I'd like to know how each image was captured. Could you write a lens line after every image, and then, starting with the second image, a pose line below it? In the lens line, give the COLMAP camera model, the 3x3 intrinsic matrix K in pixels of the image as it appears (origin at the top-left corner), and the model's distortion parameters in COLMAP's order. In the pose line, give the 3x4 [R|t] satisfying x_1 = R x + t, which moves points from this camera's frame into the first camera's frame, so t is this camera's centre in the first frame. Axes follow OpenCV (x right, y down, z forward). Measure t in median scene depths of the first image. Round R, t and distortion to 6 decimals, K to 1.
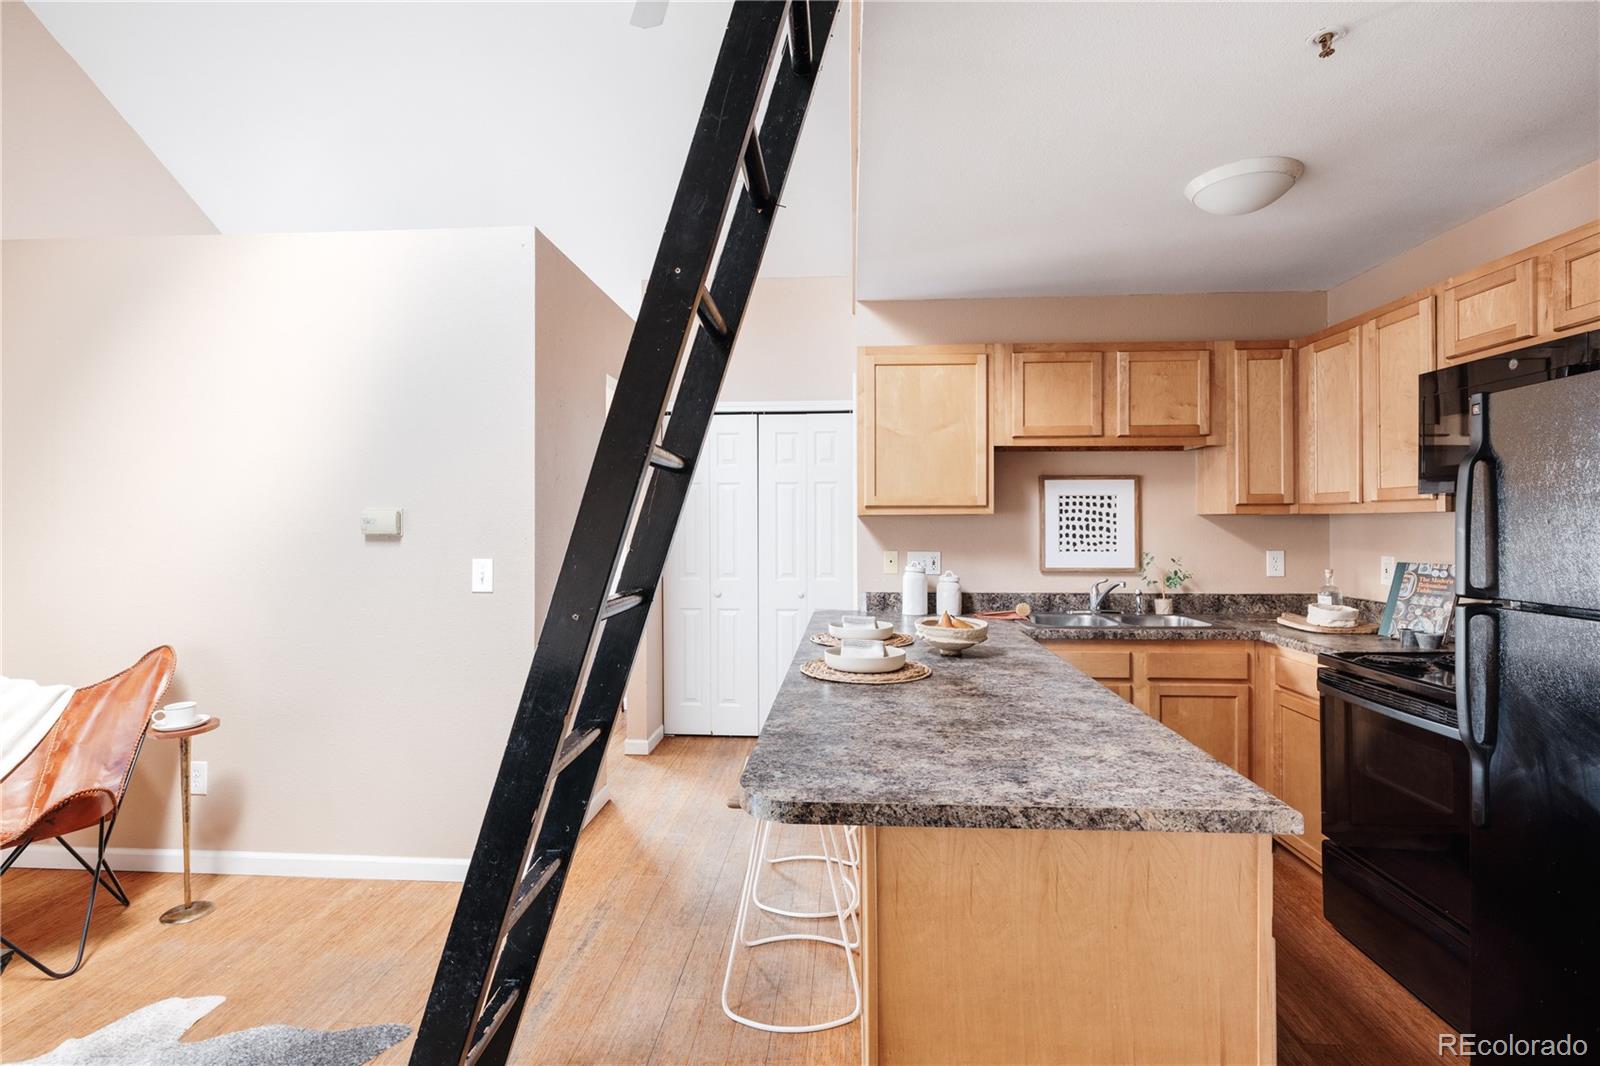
lens RADIAL K [[780.5, 0, 800.7], [0, 780.5, 518.8], [0, 0, 1]] dist [-0.000099, -0.000287]
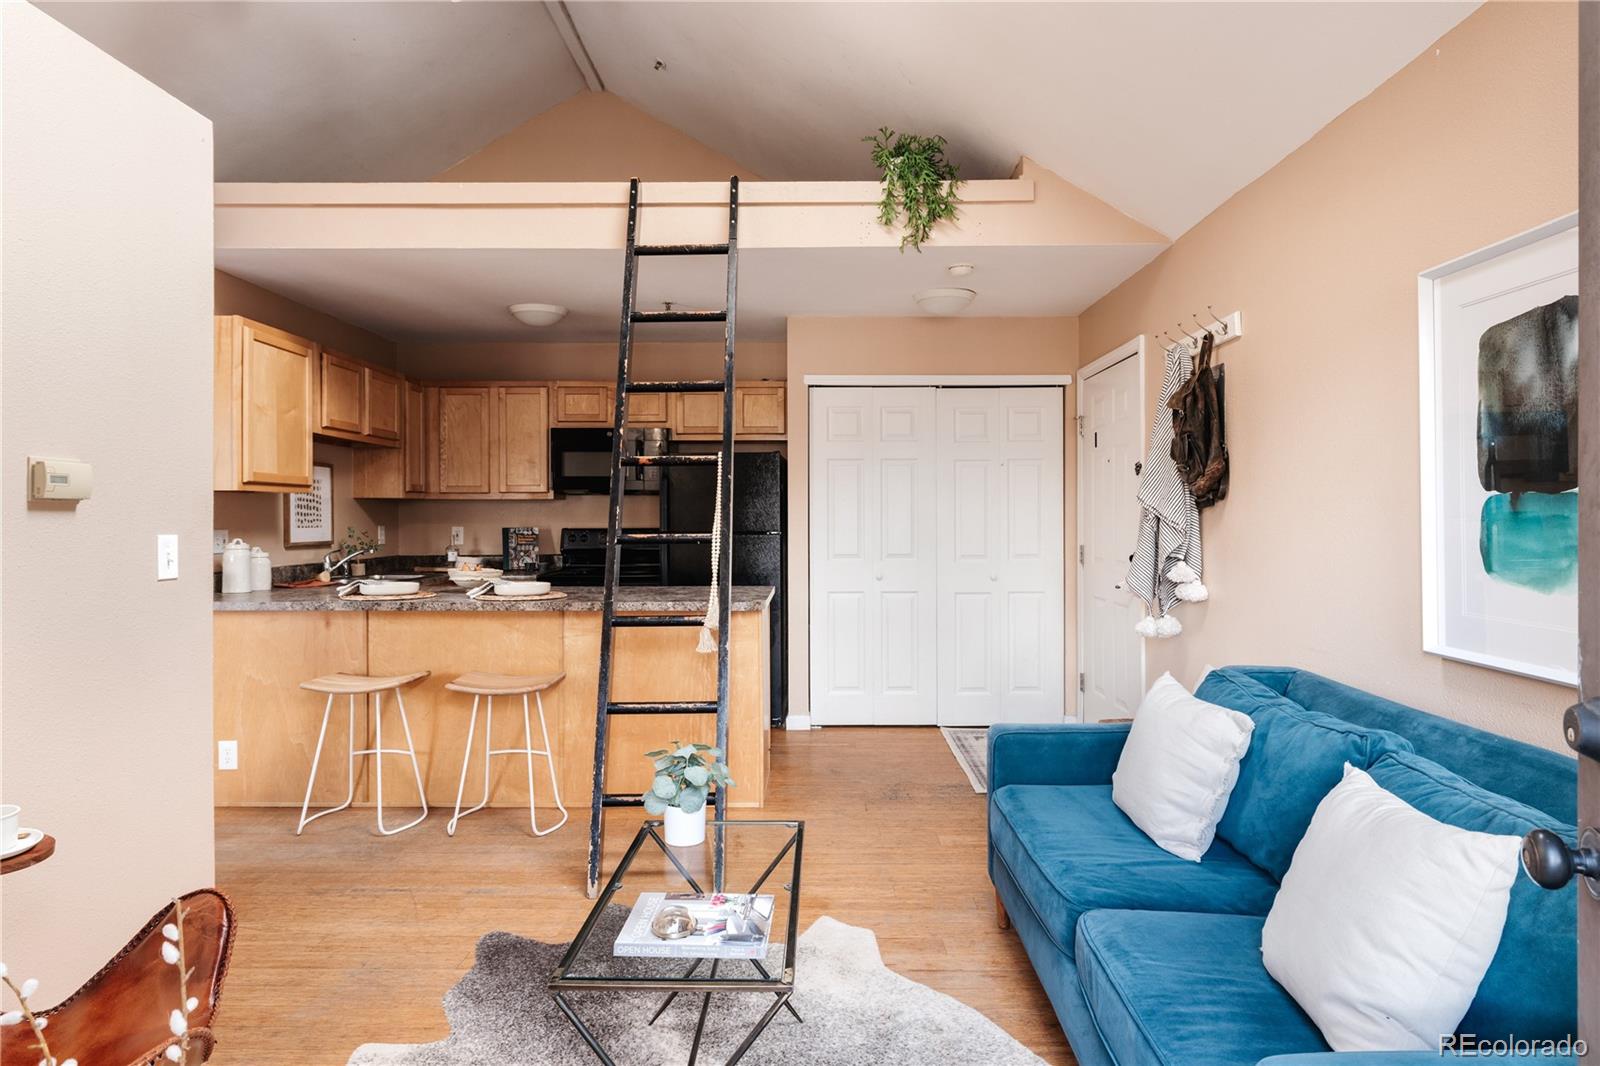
lens RADIAL K [[918.7, 0, 802.8], [0, 918.7, 518.9], [0, 0, 1]] dist [-0.001216, -0.000750]
pose [[-0.054714, 0.000601, 0.998502, -1.325768], [-0.003647, 0.999993, -0.000802, 0.035105], [-0.998495, -0.003686, -0.054712, 0.442243]]
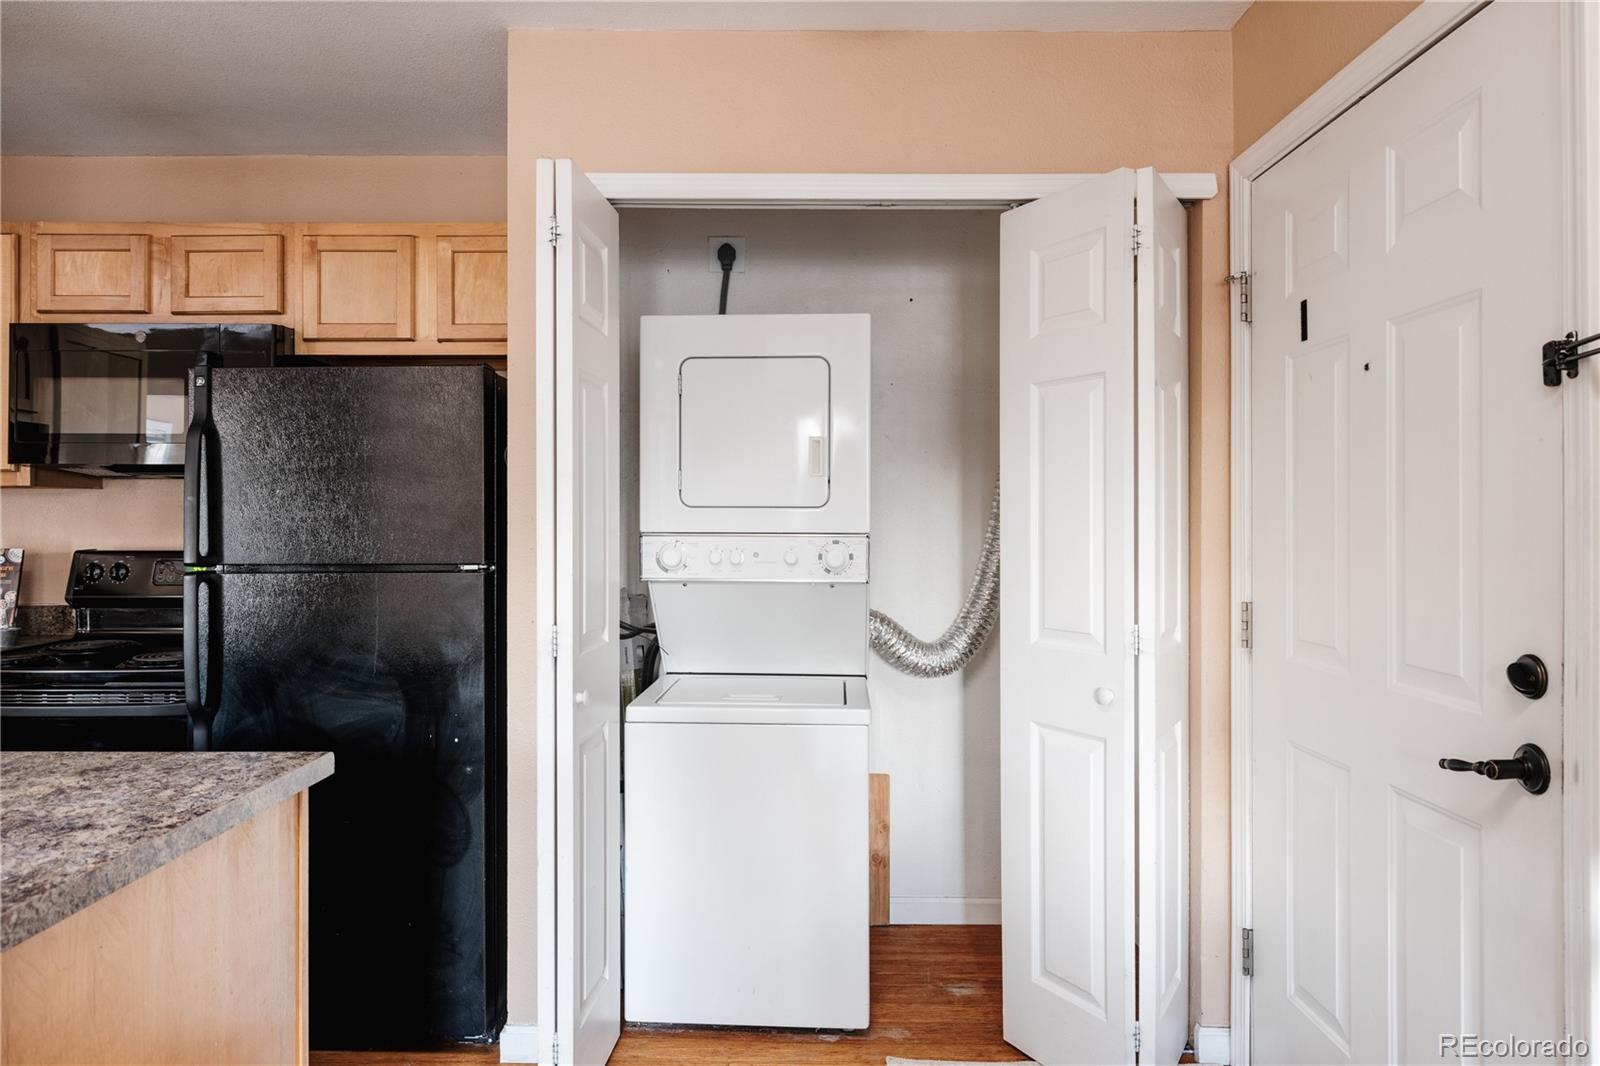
lens RADIAL K [[1014.7, 0, 769.4], [0, 1014.7, 514.9], [0, 0, 1]] dist [0.006940, 0.003173]
pose [[-0.045083, 0.012525, 0.998905, -0.307551], [-0.006332, 0.999898, -0.012824, 0.028848], [-0.998963, -0.006903, -0.044999, 0.195330]]
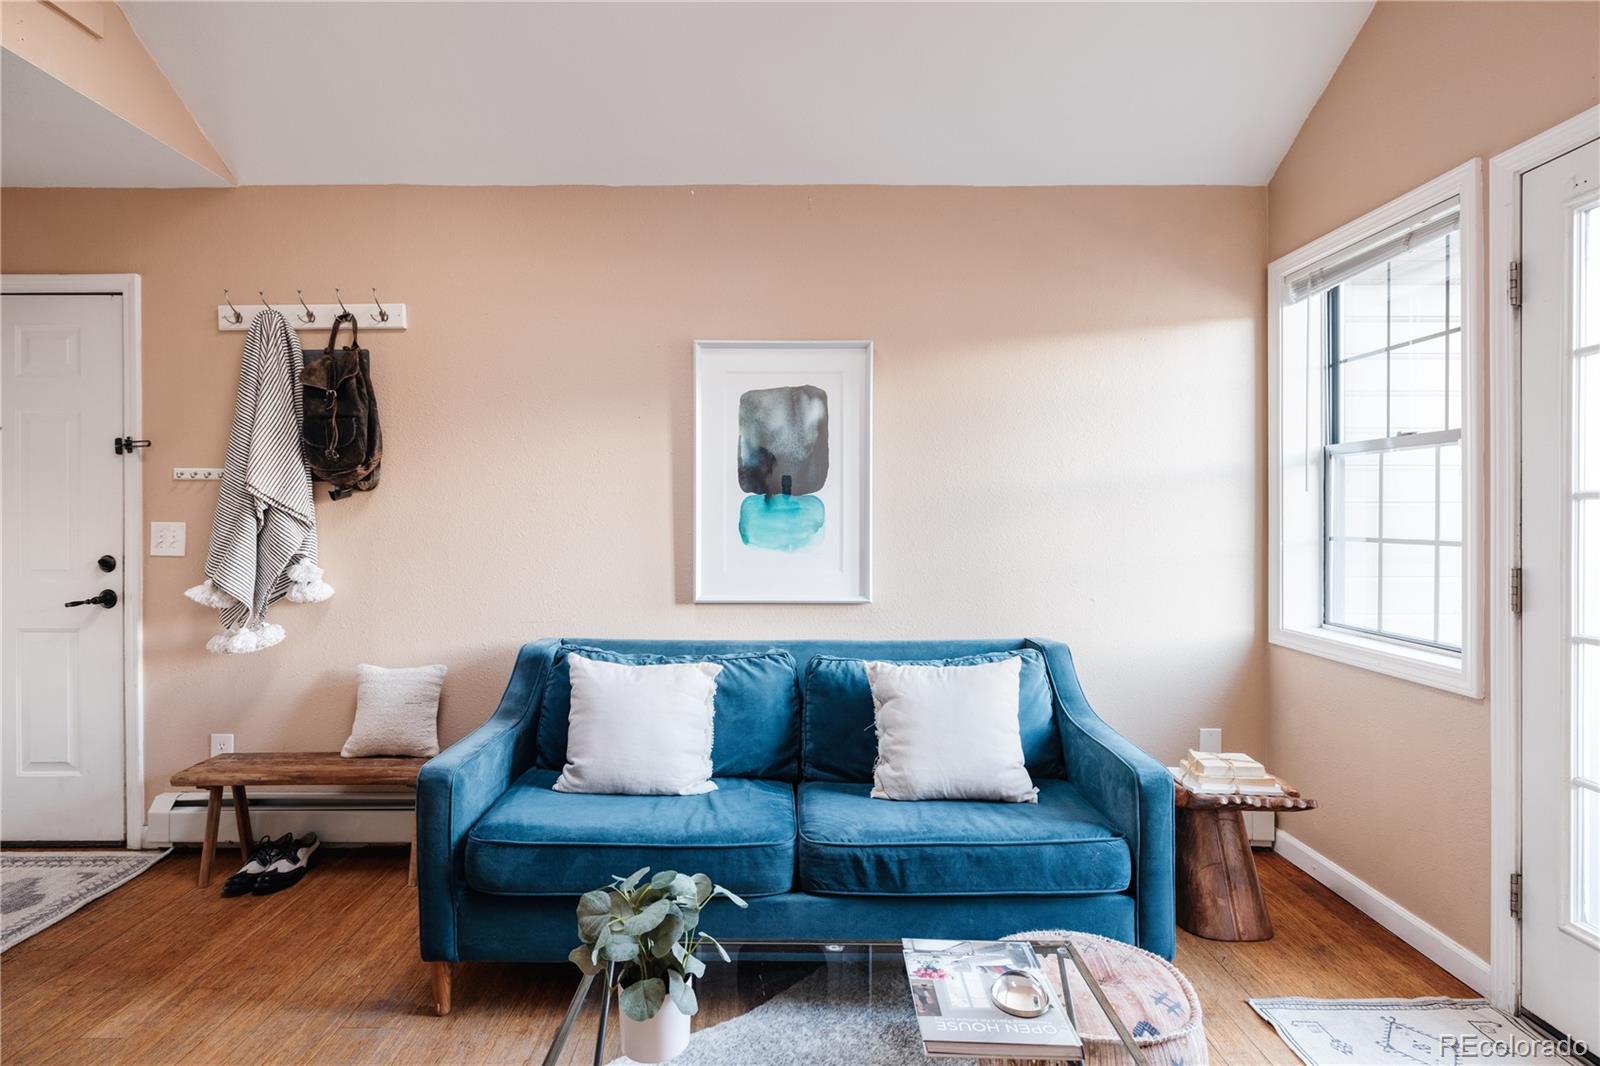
lens RADIAL K [[801.6, 0, 795.6], [0, 801.6, 525.6], [0, 0, 1]] dist [-0.002395, -0.000541]
pose [[-0.997830, 0.002611, -0.065799, -0.632261], [0.002471, 0.999994, 0.002216, 0.049603], [0.065804, 0.002048, -0.997830, 0.869832]]
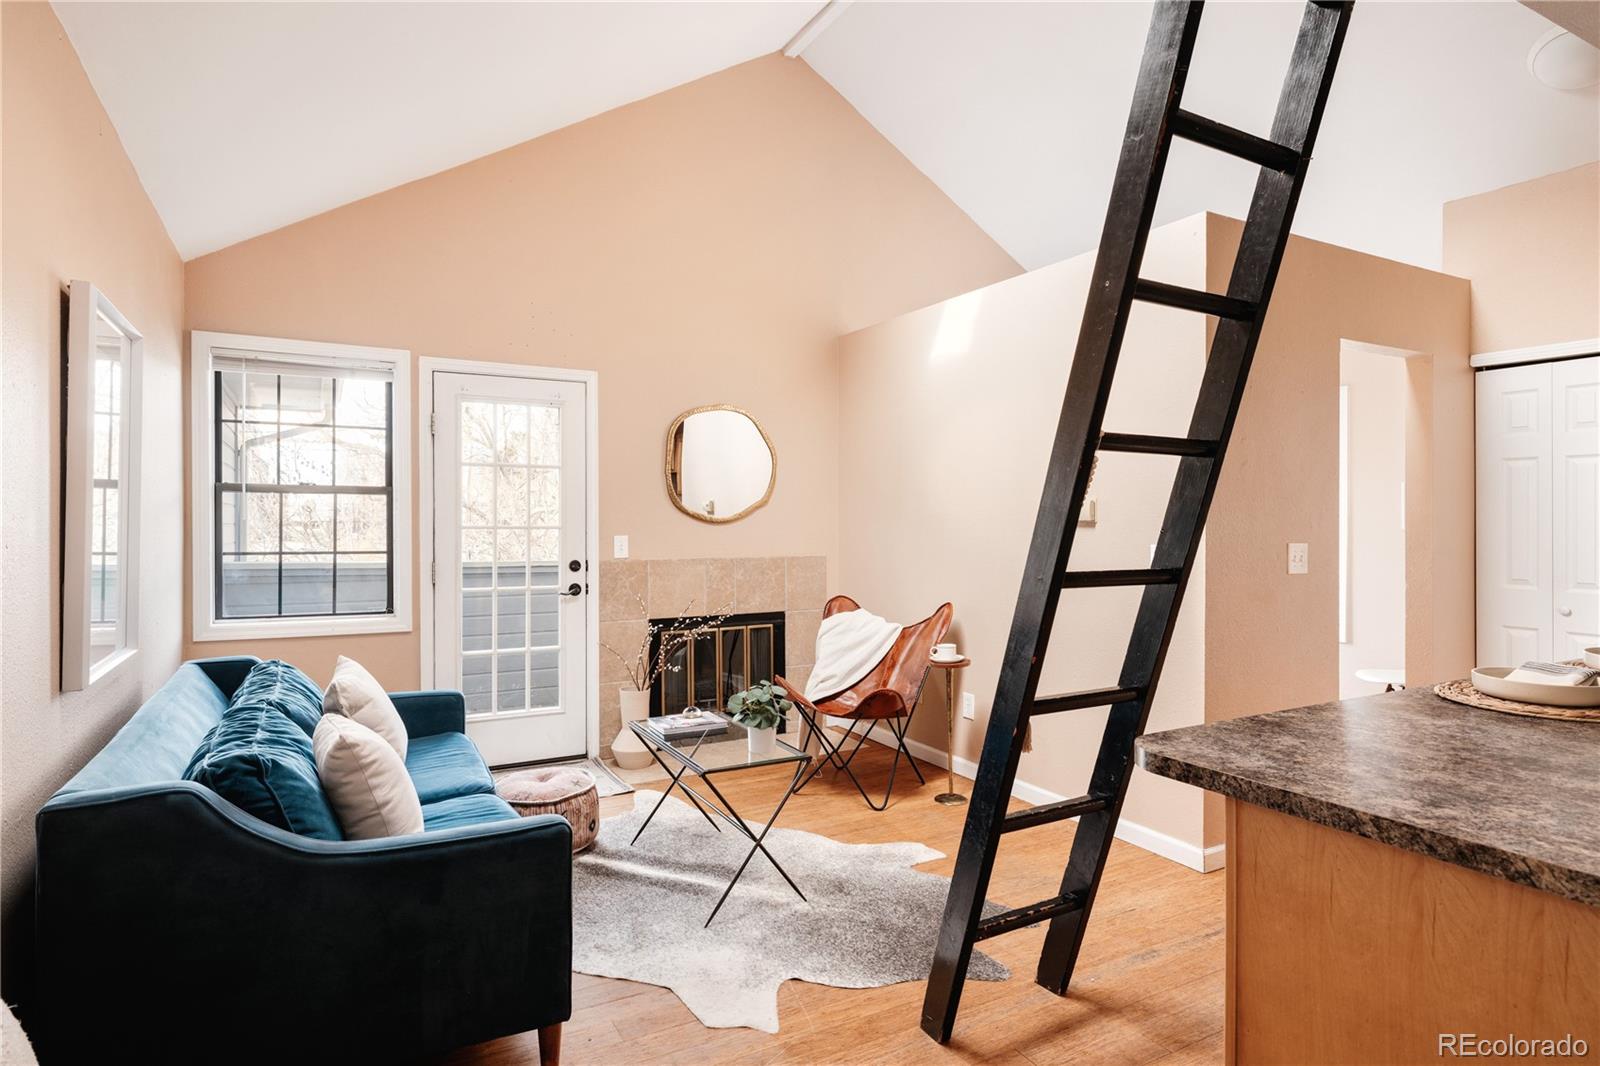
lens RADIAL K [[880.8, 0, 800.4], [0, 880.8, 518.2], [0, 0, 1]] dist [0.000732, 0.000684]
pose [[0.539075, 0.000434, -0.842257, 0.328455], [0.003445, 0.999990, 0.002721, 0.011170], [0.842250, -0.004369, 0.539069, -0.037092]]
